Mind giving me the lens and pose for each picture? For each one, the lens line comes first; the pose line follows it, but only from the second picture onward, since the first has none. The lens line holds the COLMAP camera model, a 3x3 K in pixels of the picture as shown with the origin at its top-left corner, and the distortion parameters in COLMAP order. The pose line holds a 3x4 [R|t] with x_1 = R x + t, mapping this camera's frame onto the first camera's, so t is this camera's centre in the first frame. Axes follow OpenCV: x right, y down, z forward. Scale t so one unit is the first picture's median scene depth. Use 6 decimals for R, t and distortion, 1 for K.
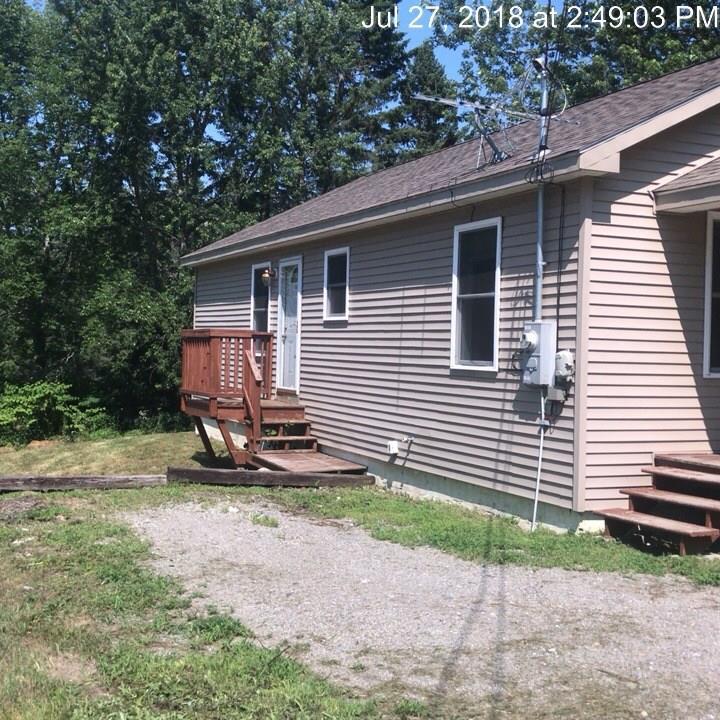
lens RADIAL K [[1049.4, 0, 360.2], [0, 1049.4, 359.2], [0, 0, 1]] dist [0.001295, 0.000000]
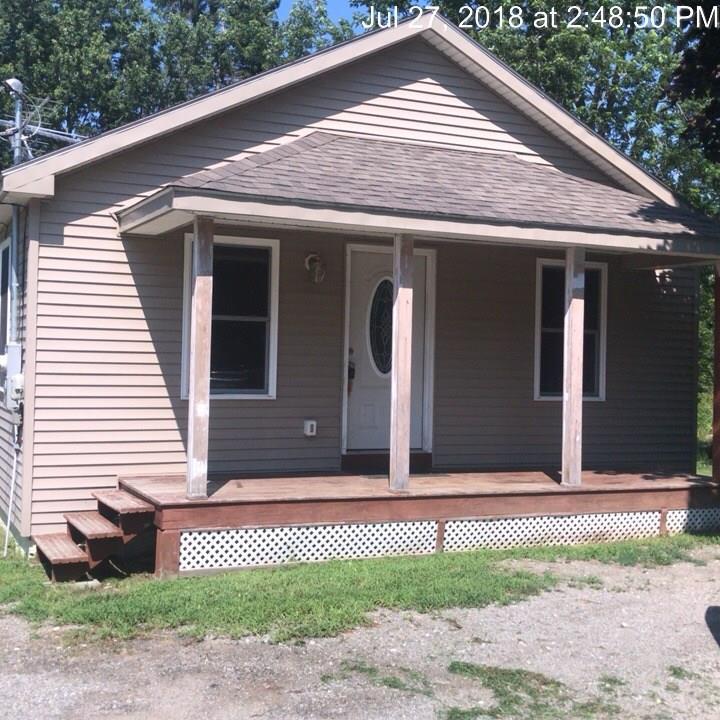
lens RADIAL K [[1049.4, 0, 359.7], [0, 1049.4, 360.4], [0, 0, 1]] dist [0.001295, 0.000000]
pose [[0.999952, -0.004628, 0.008674, 0.500326], [0.004679, 0.999972, -0.005918, -0.013215], [-0.008647, 0.005959, 0.999945, 0.004084]]
